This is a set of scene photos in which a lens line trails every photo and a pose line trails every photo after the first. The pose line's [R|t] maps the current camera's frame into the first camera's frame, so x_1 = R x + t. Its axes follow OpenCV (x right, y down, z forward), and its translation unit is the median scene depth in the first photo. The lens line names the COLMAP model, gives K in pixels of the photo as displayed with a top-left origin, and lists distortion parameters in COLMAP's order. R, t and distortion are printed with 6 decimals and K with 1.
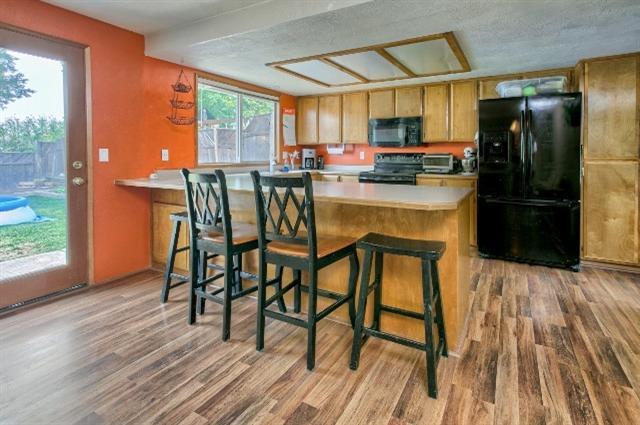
lens RADIAL K [[325.9, 0, 323.7], [0, 325.9, 161.7], [0, 0, 1]] dist [-0.000420, 0.011132]
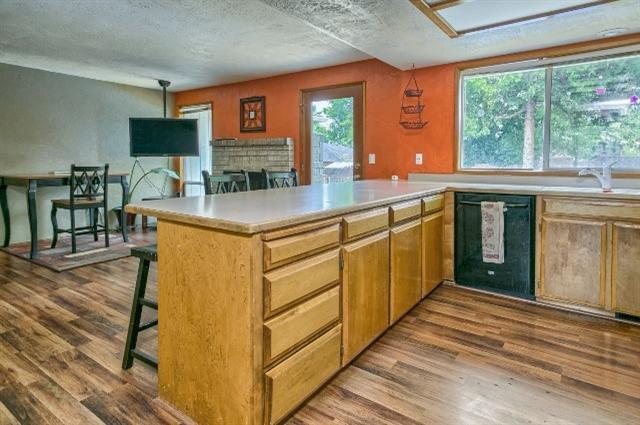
lens RADIAL K [[360.0, 0, 320.8], [0, 360.0, 166.7], [0, 0, 1]] dist [0.056753, 0.000273]
pose [[-0.092374, 0.019504, -0.995533, 0.583617], [-0.022452, 0.999513, 0.021665, -0.011018], [0.995471, 0.024353, -0.091891, 0.669517]]
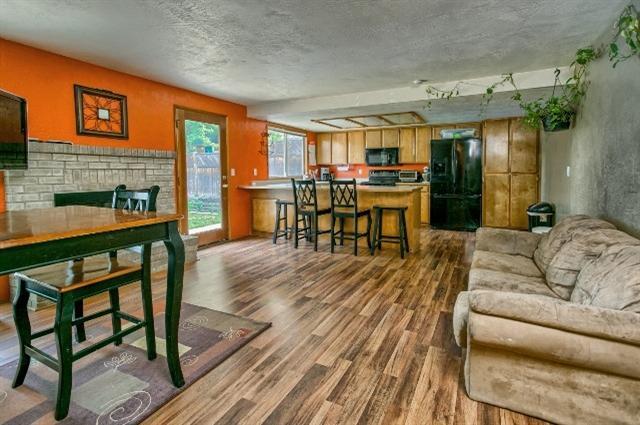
lens RADIAL K [[313.1, 0, 321.1], [0, 313.1, 184.1], [0, 0, 1]] dist [-0.000571, 0.000159]
pose [[0.998791, -0.008407, 0.048433, -0.181267], [0.007448, 0.999774, 0.019934, 0.011175], [-0.048589, -0.019549, 0.998628, -0.606855]]
